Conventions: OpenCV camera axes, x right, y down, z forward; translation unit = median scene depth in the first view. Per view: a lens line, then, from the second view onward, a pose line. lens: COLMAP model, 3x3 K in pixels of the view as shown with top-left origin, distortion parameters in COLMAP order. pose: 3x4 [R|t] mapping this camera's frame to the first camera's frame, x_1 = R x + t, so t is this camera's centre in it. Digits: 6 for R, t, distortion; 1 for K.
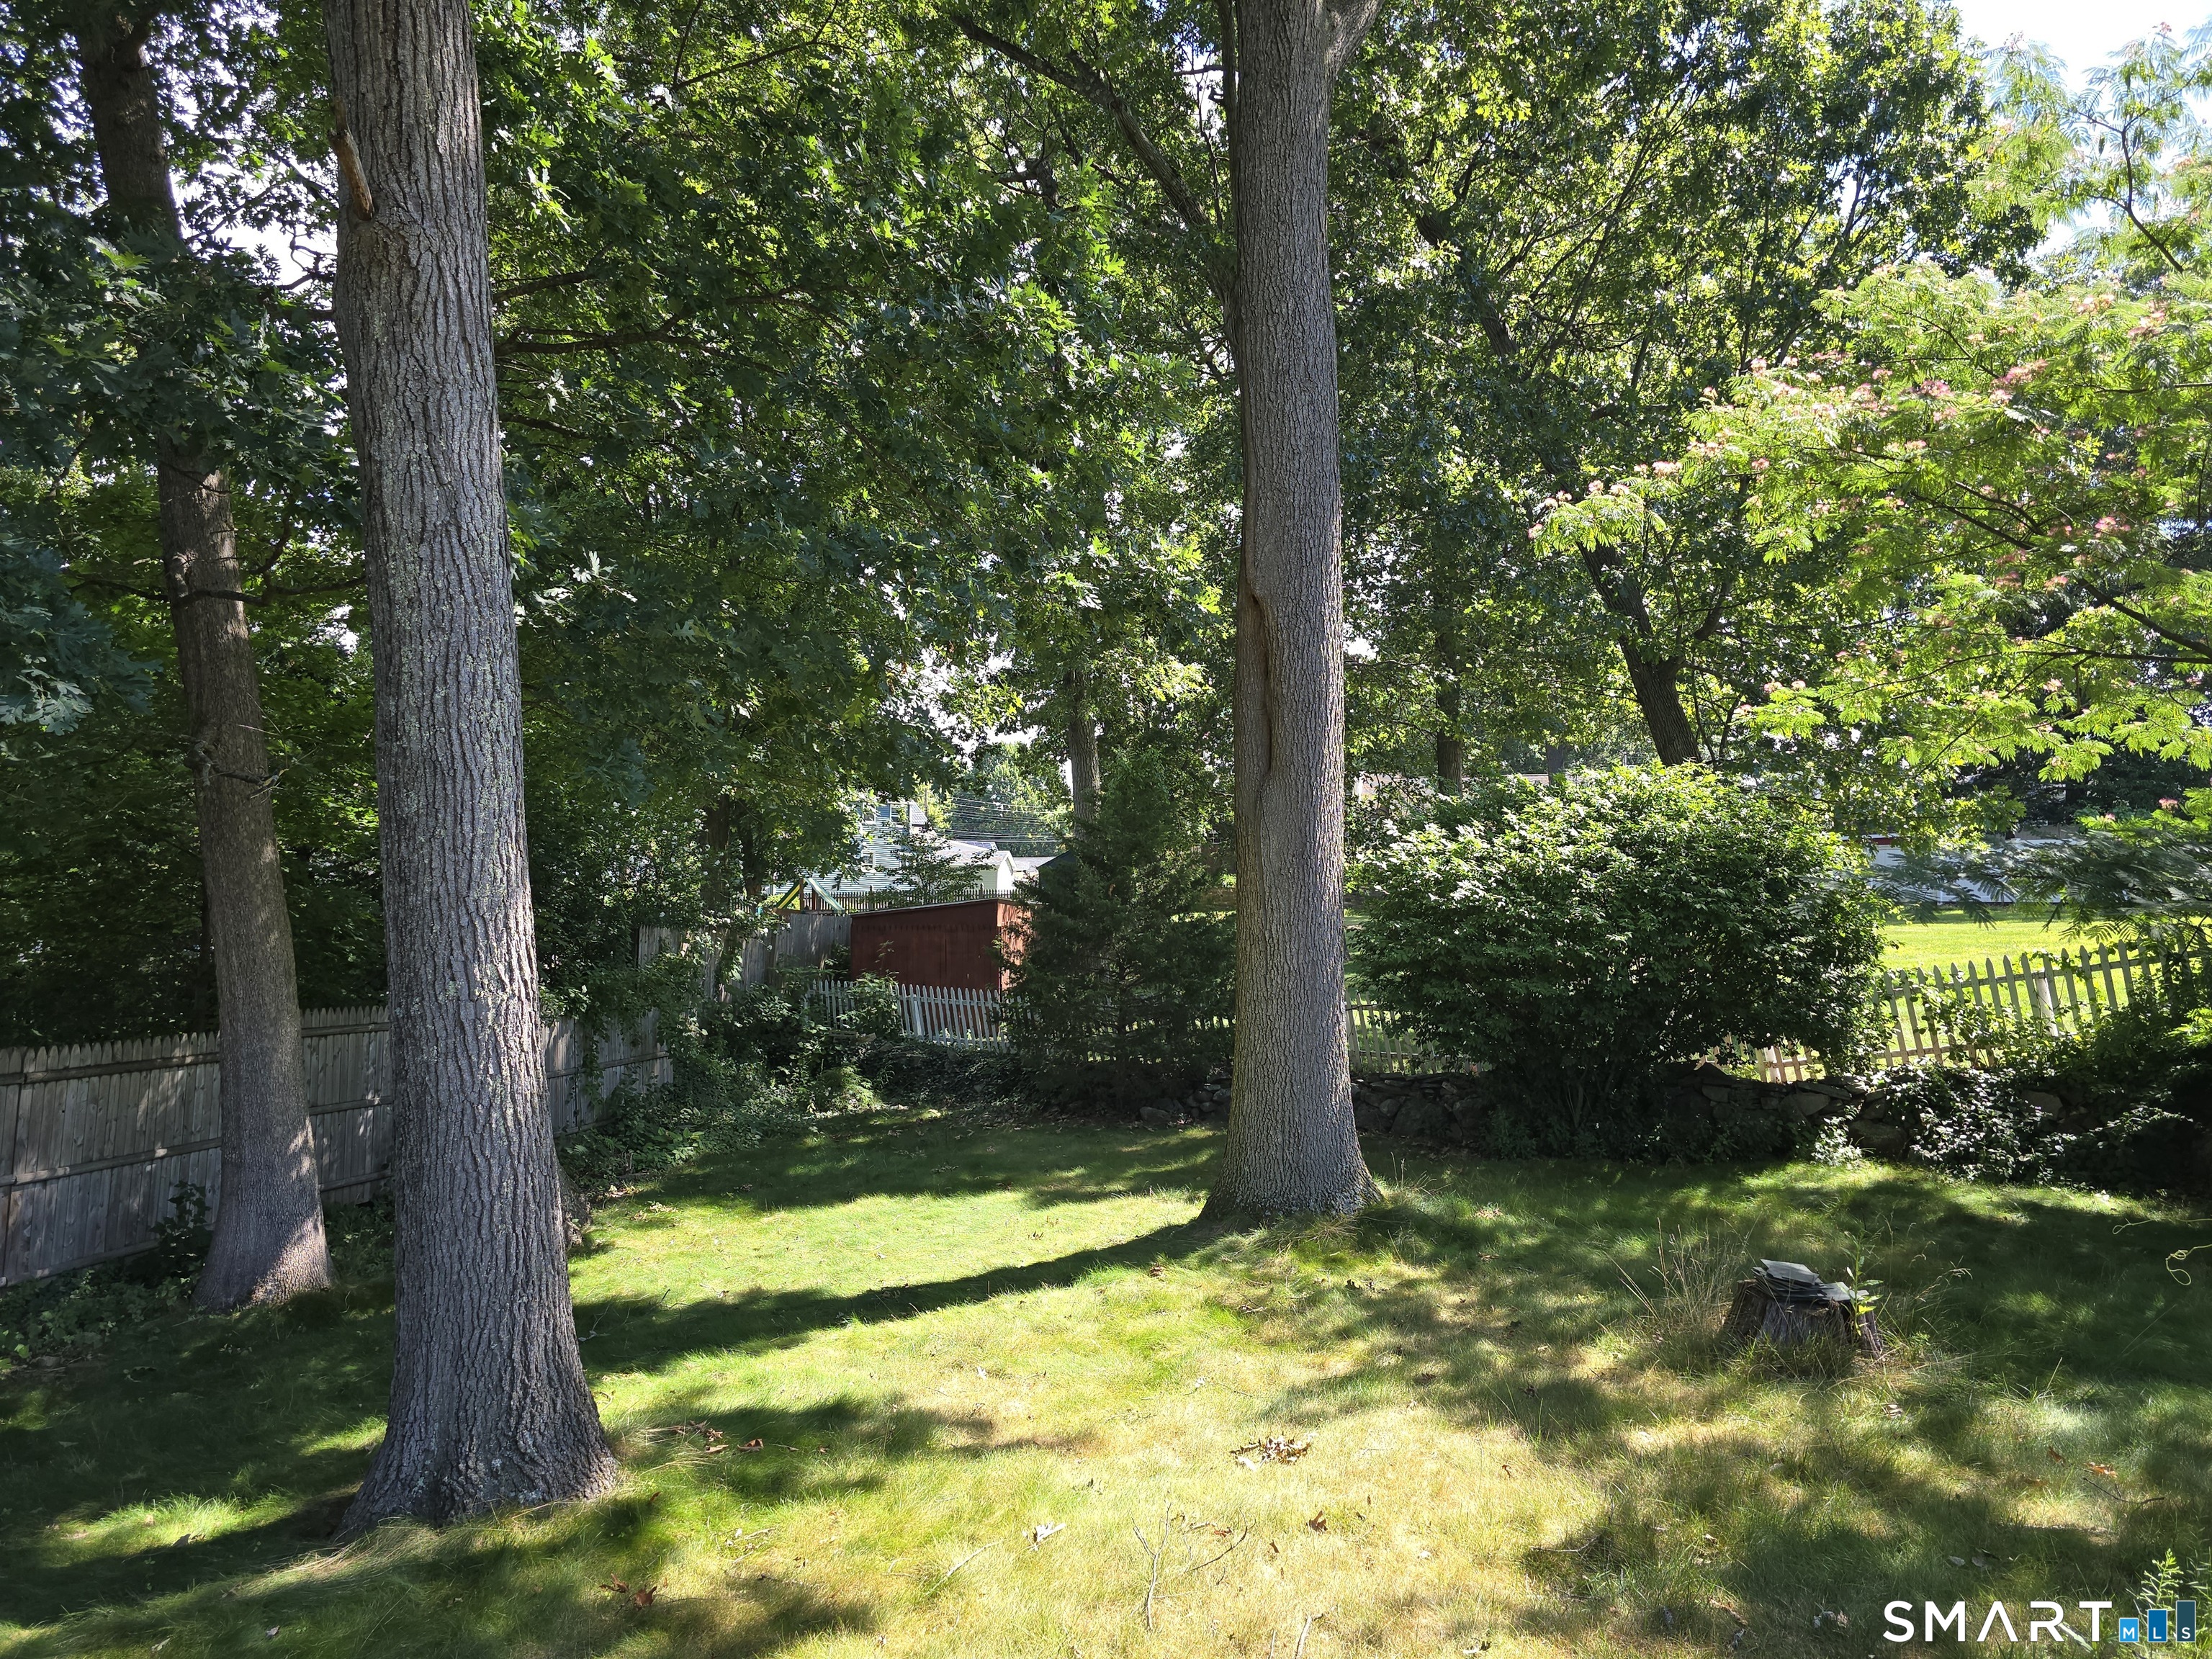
lens RADIAL K [[1469.2, 0, 1114.7], [0, 1469.2, 830.6], [0, 0, 1]] dist [0.004790, -0.003979]
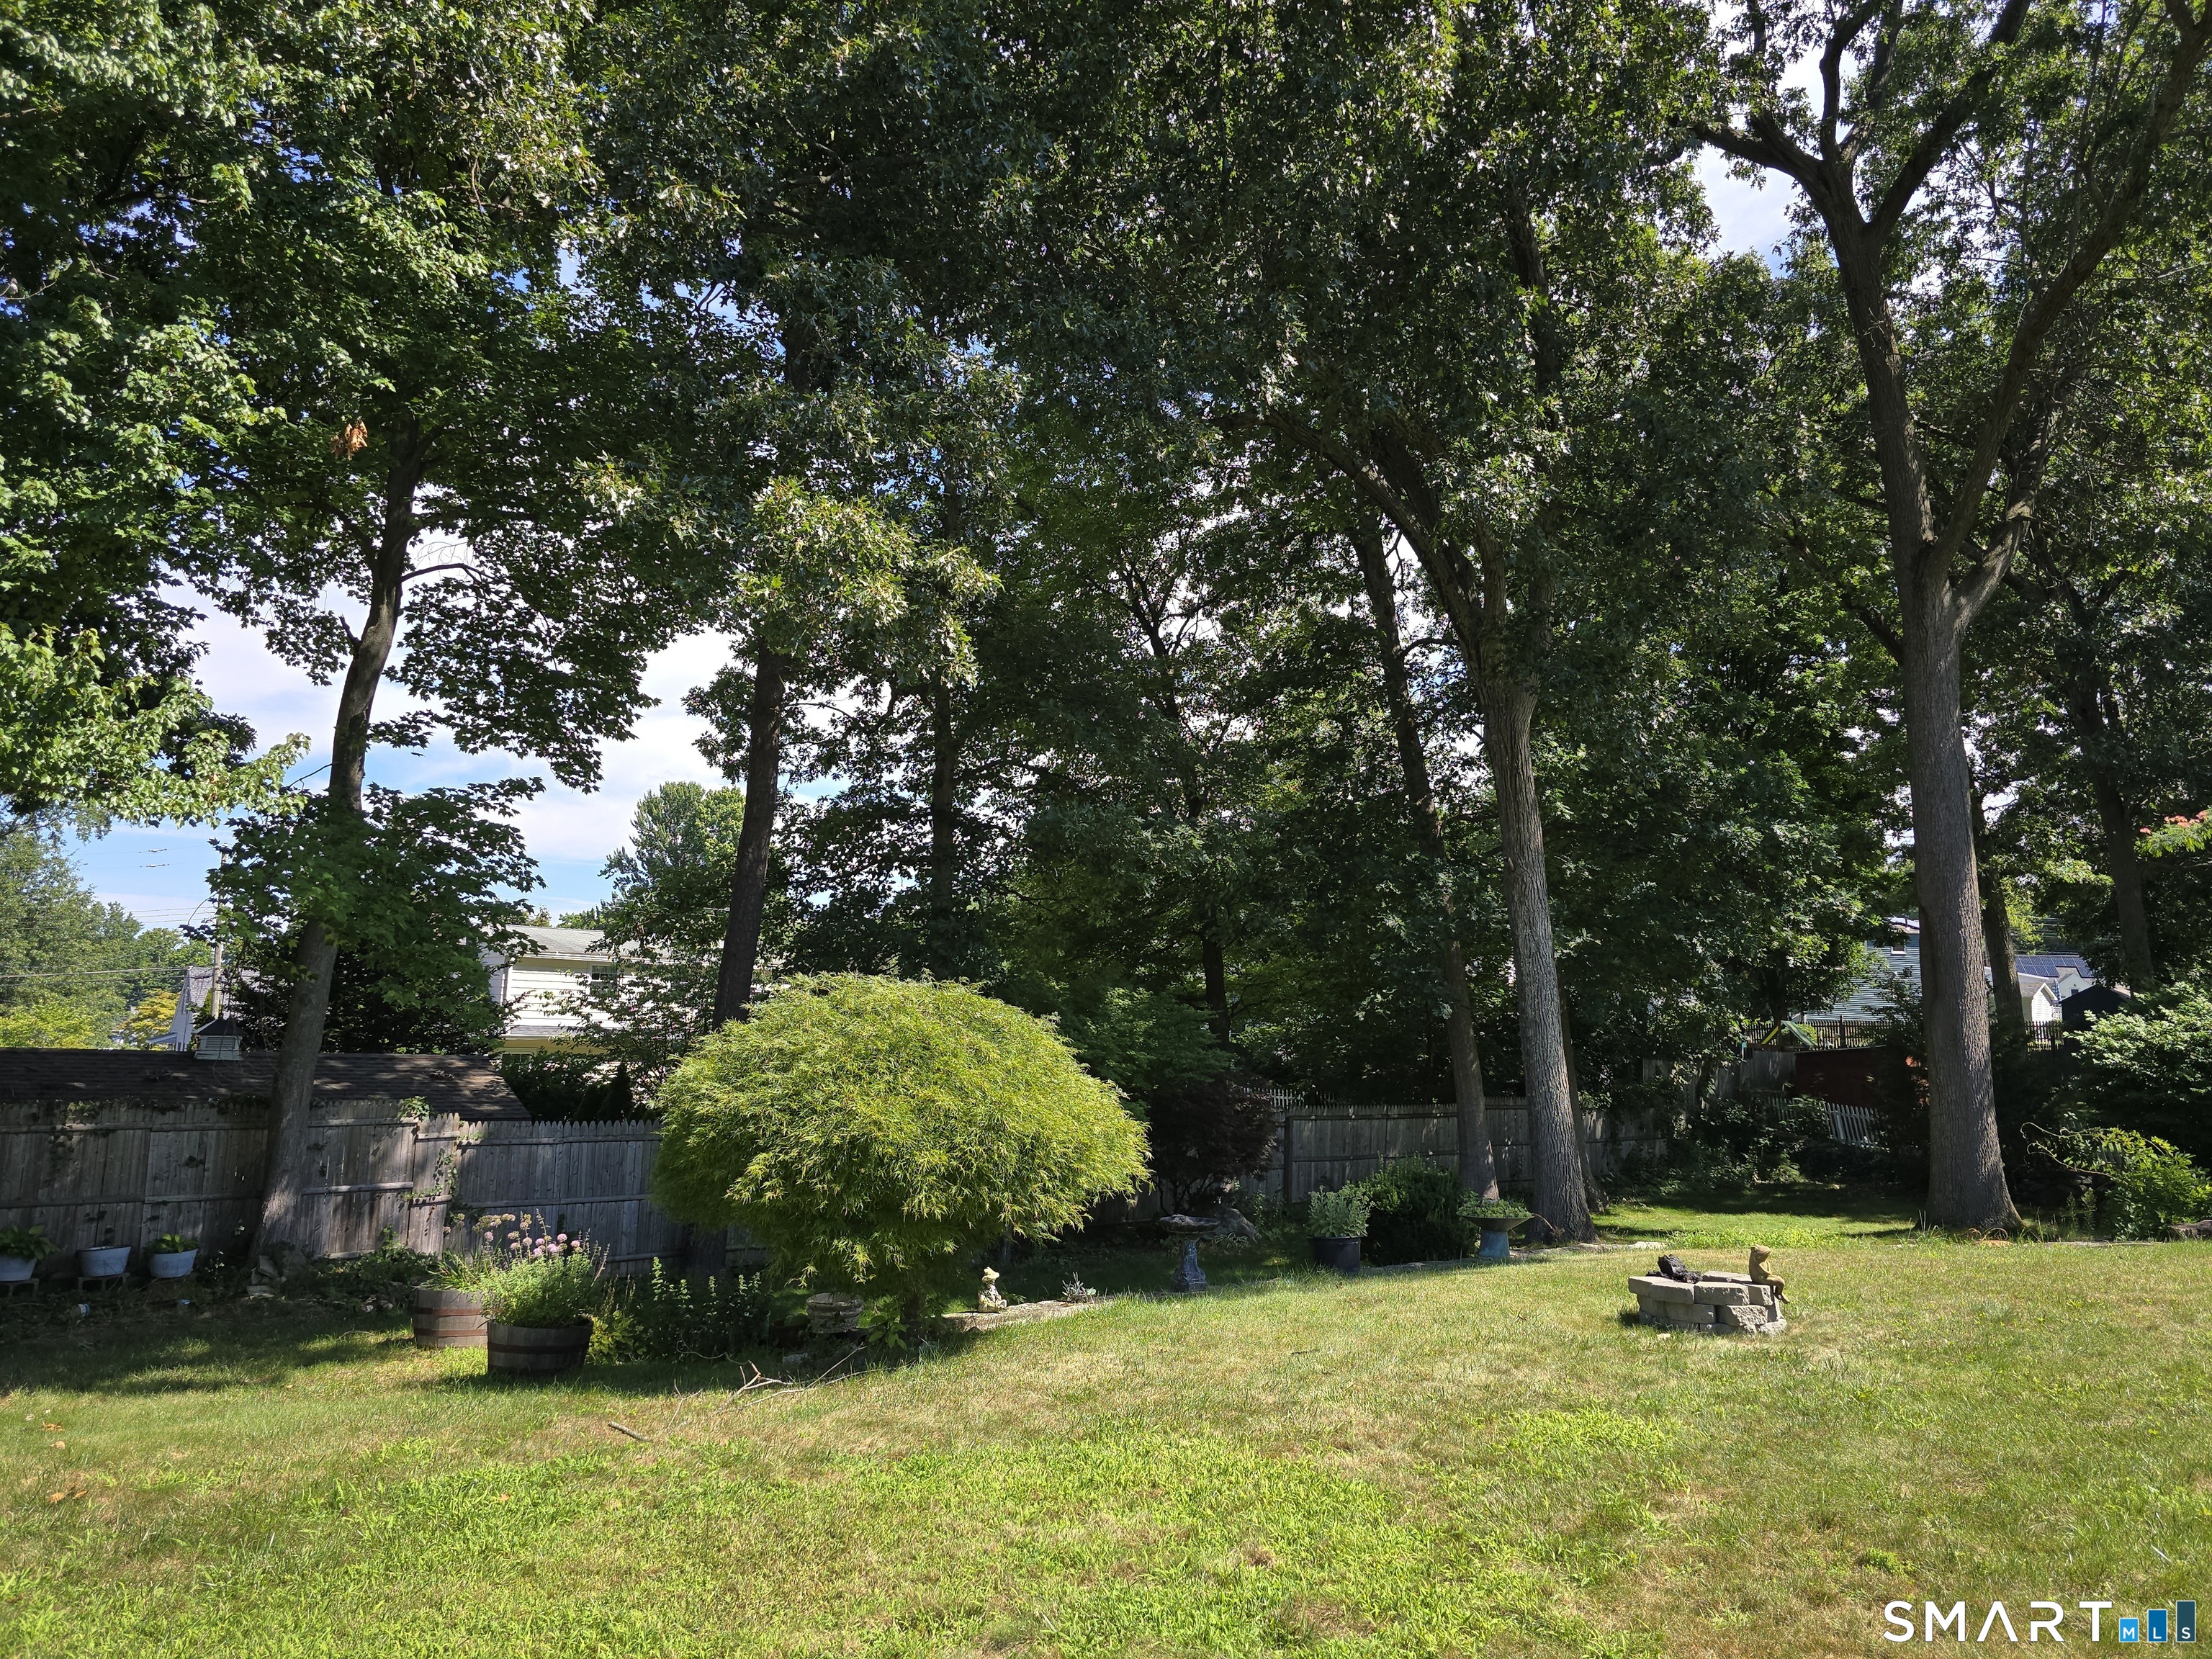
lens RADIAL K [[1469.2, 0, 1112.7], [0, 1469.2, 824.6], [0, 0, 1]] dist [0.004790, -0.003979]
pose [[0.766574, -0.074601, -0.637808, 0.366390], [0.024843, 0.995931, -0.086630, -0.086584], [0.641675, 0.050563, 0.765308, -0.828568]]
